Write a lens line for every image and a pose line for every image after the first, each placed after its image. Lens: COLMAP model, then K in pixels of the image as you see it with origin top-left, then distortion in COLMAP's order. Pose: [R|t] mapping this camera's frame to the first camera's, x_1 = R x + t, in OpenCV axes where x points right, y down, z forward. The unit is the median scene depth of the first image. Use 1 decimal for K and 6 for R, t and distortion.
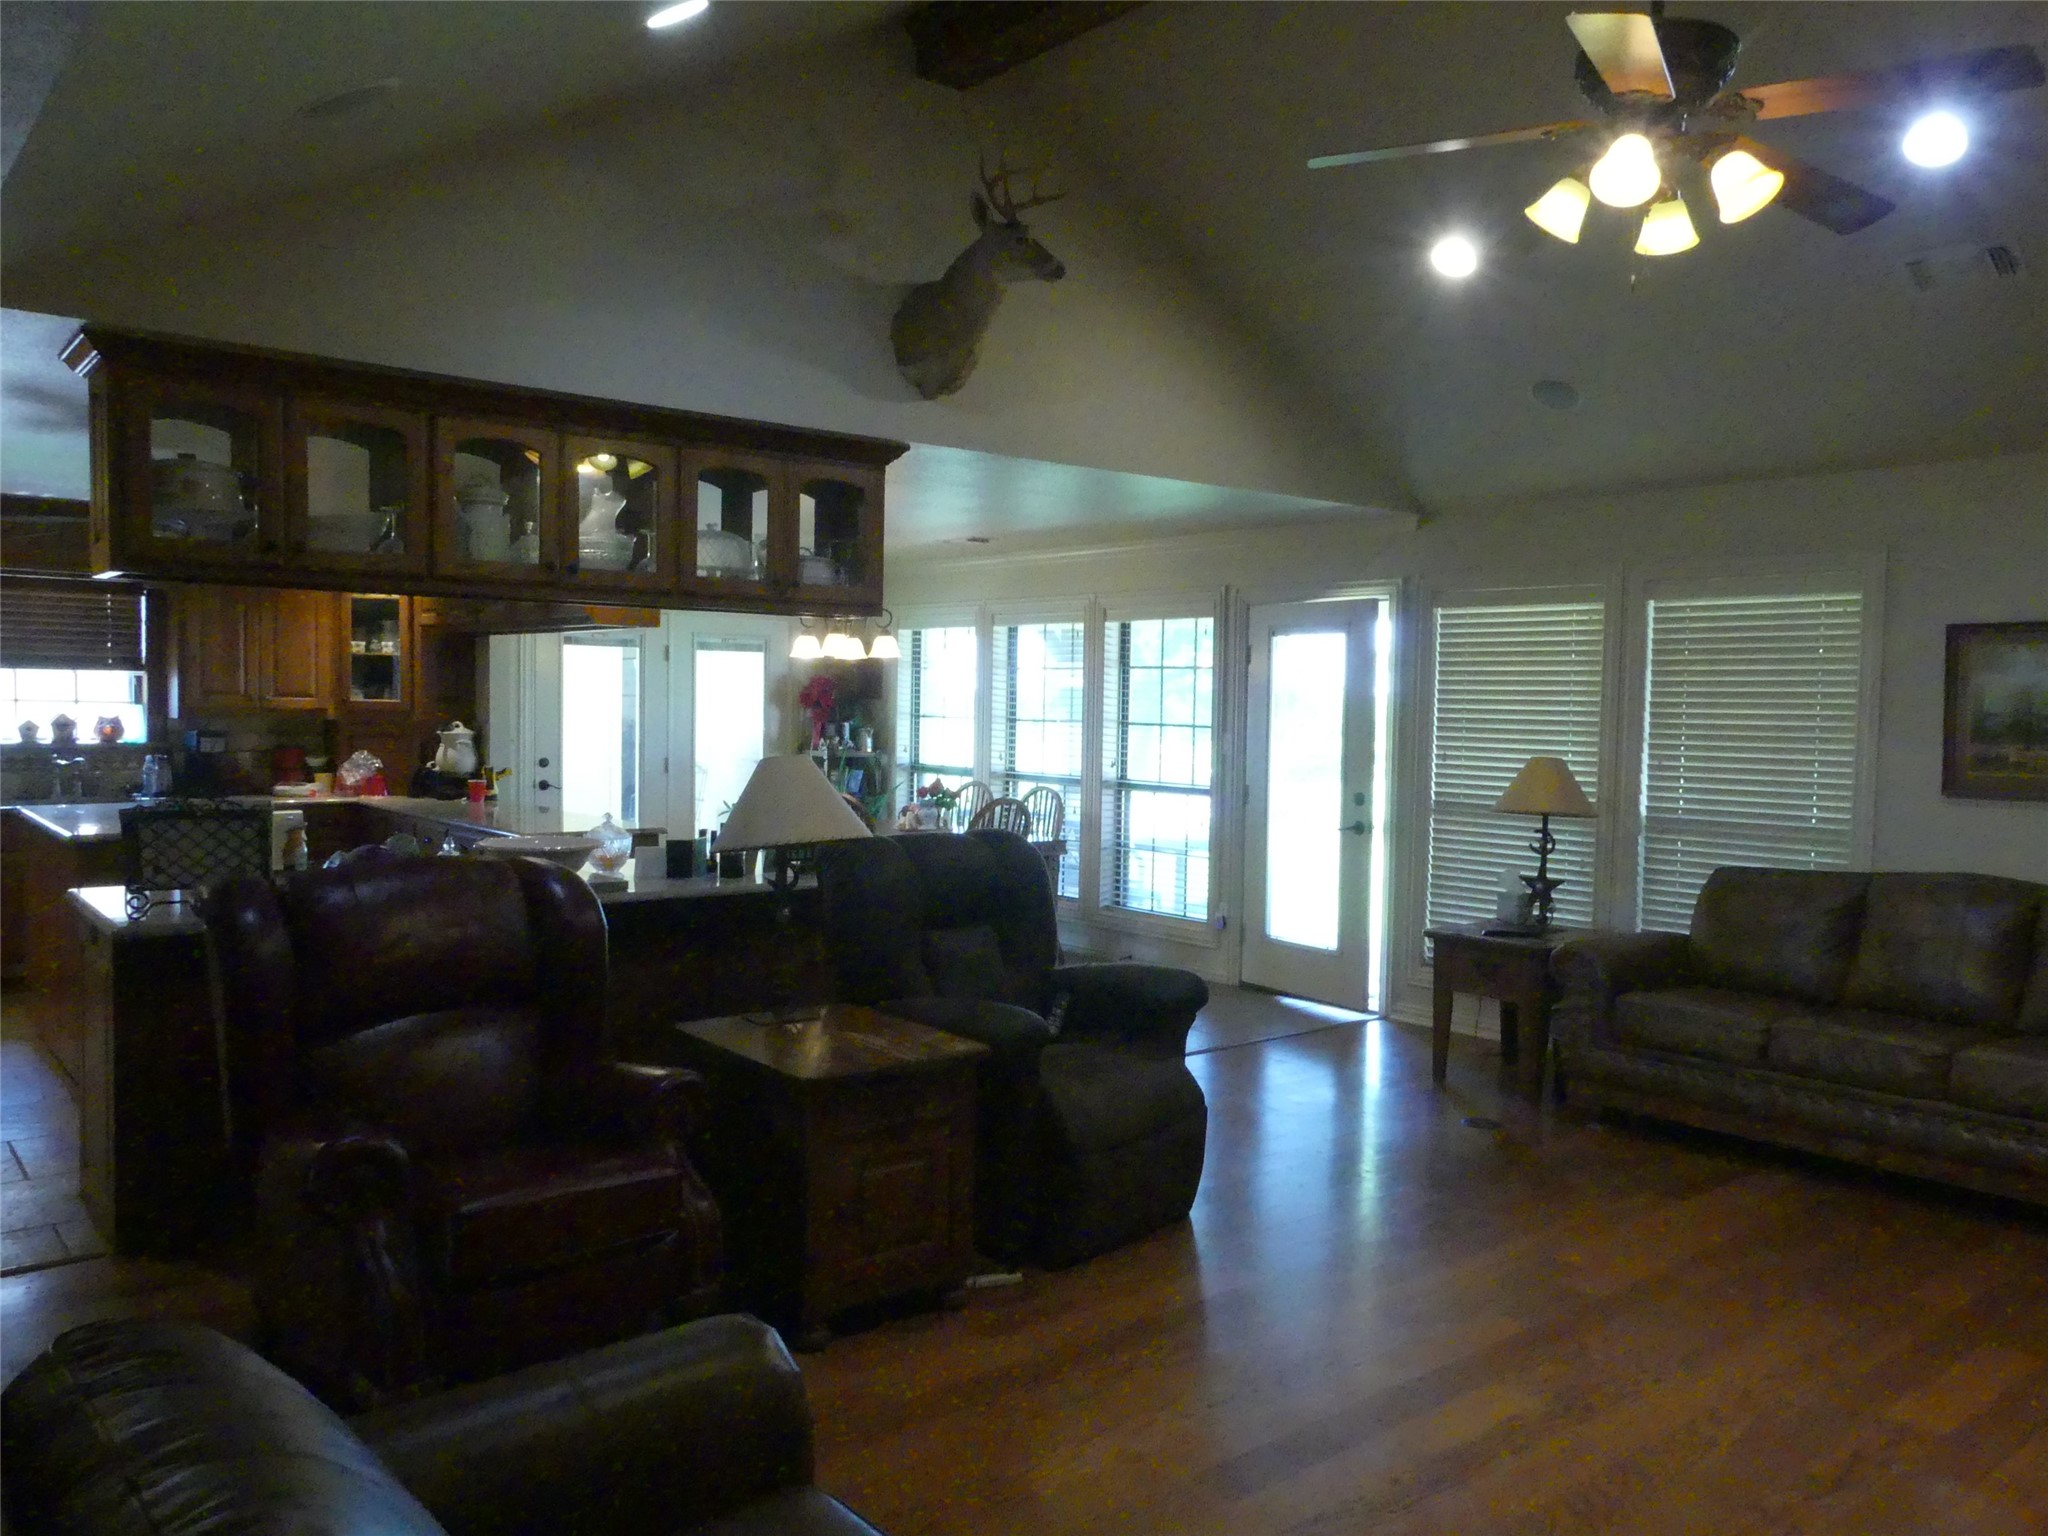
lens RADIAL K [[1555.8, 0, 1024.1], [0, 1555.8, 766.9], [0, 0, 1]] dist [-0.018612, 0.013889]
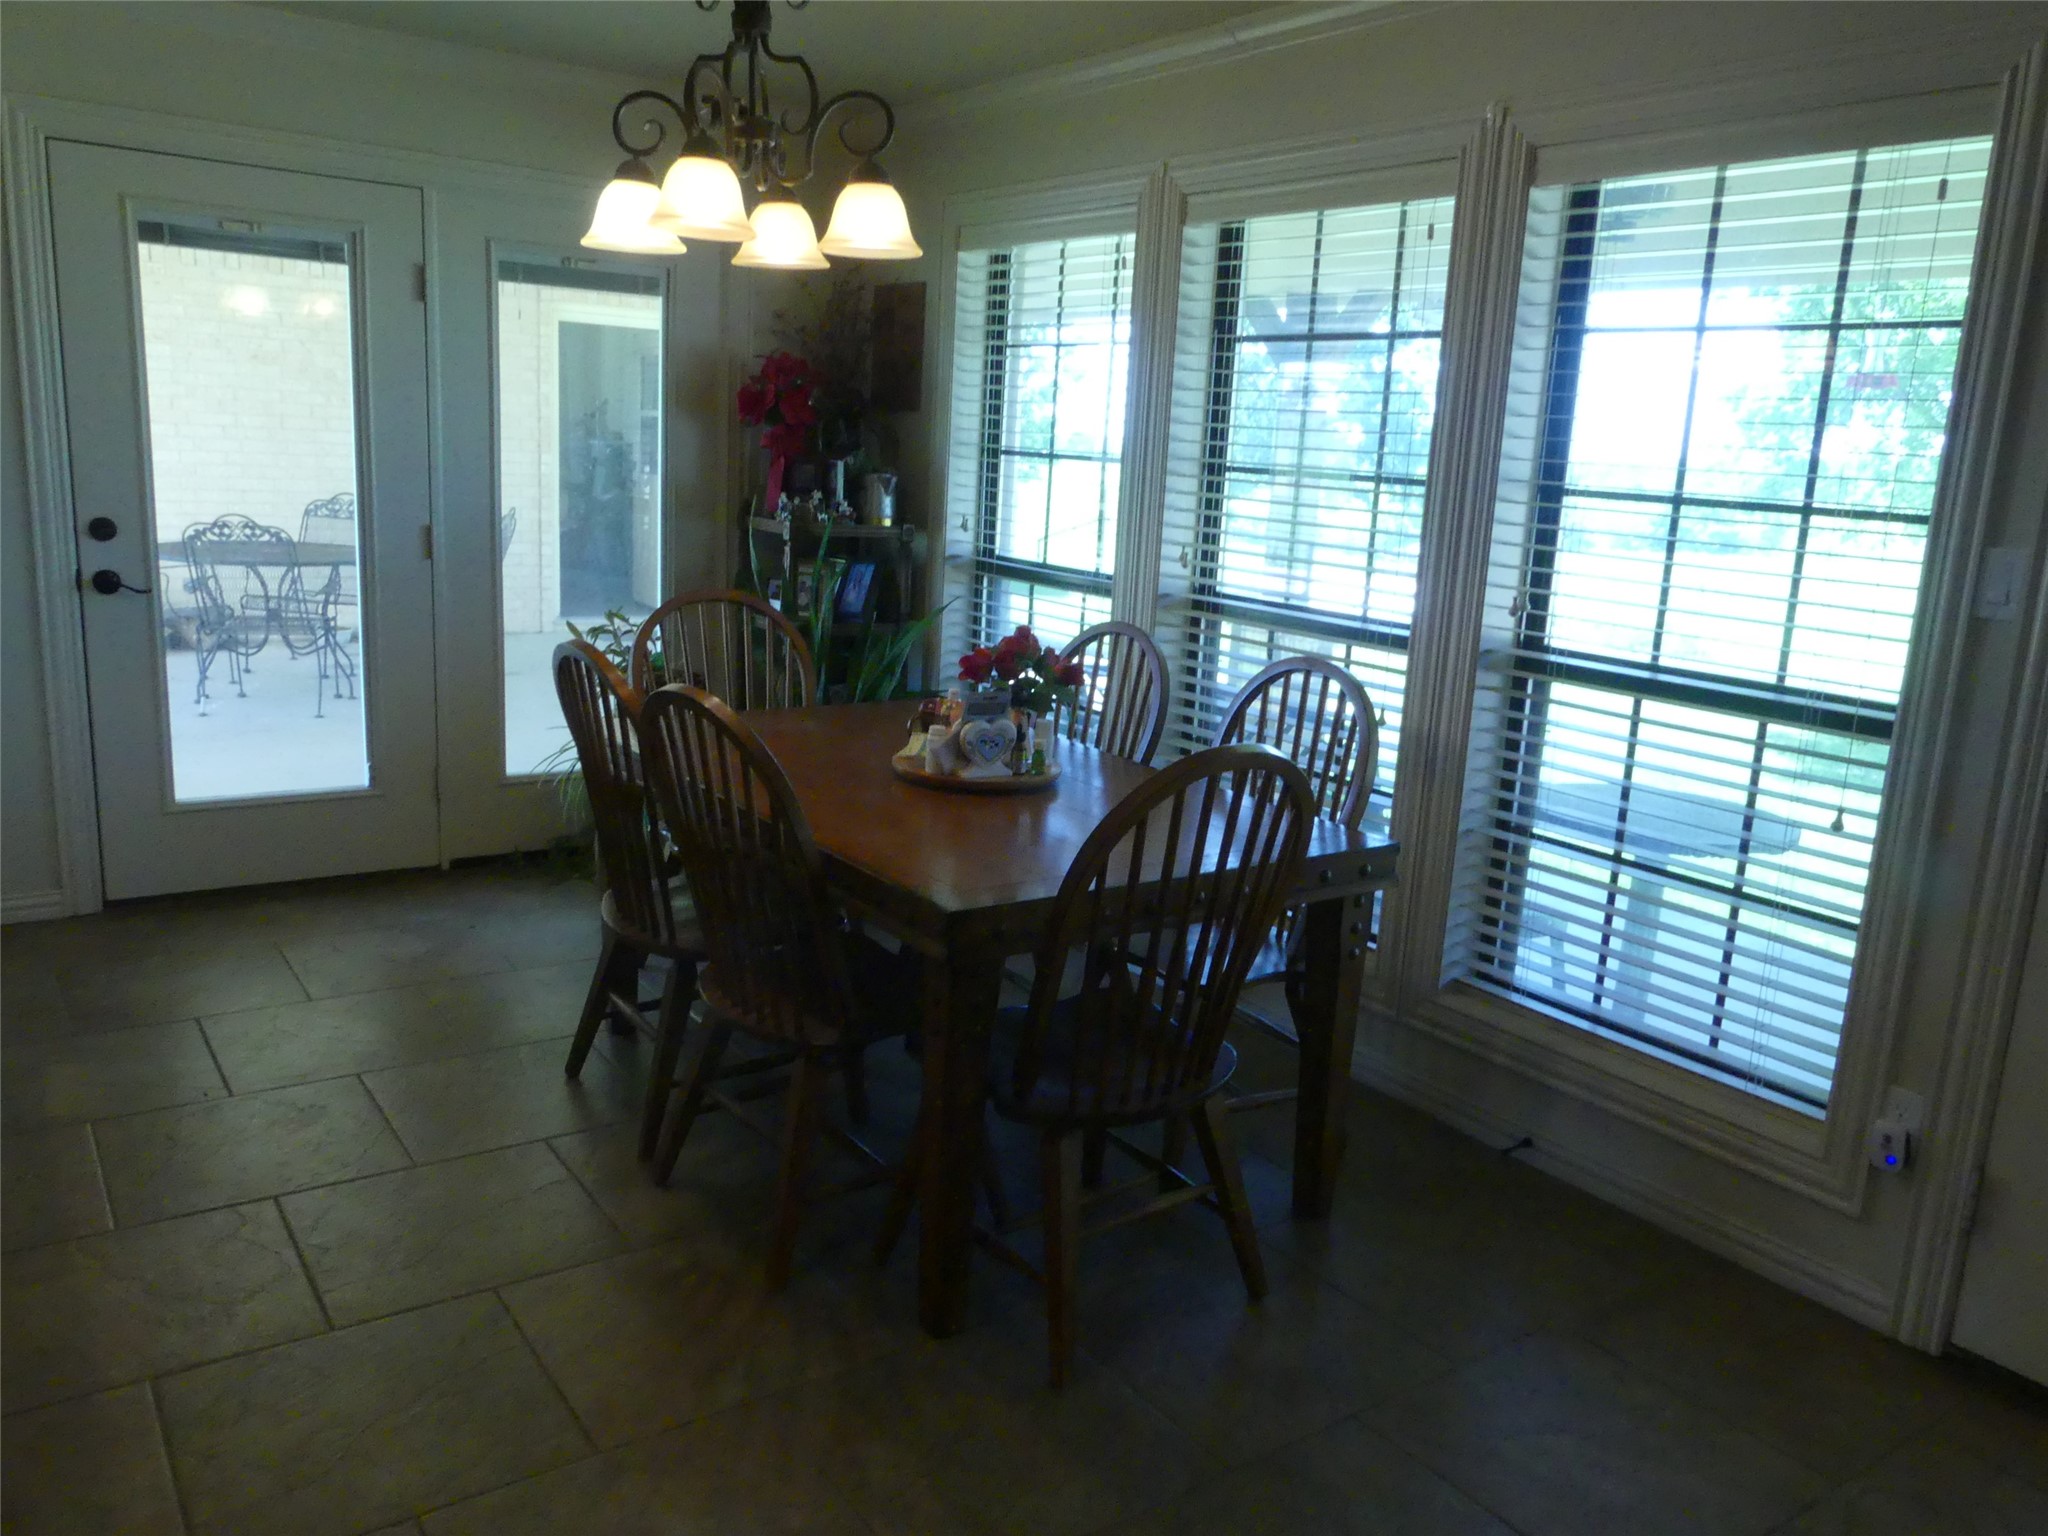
lens RADIAL K [[1555.8, 0, 1025.0], [0, 1555.8, 766.5], [0, 0, 1]] dist [-0.018612, 0.013889]
pose [[0.996489, 0.051026, -0.066379, -0.026724], [-0.039690, 0.985976, 0.162097, -0.017312], [0.073719, -0.158893, 0.984540, 0.585008]]
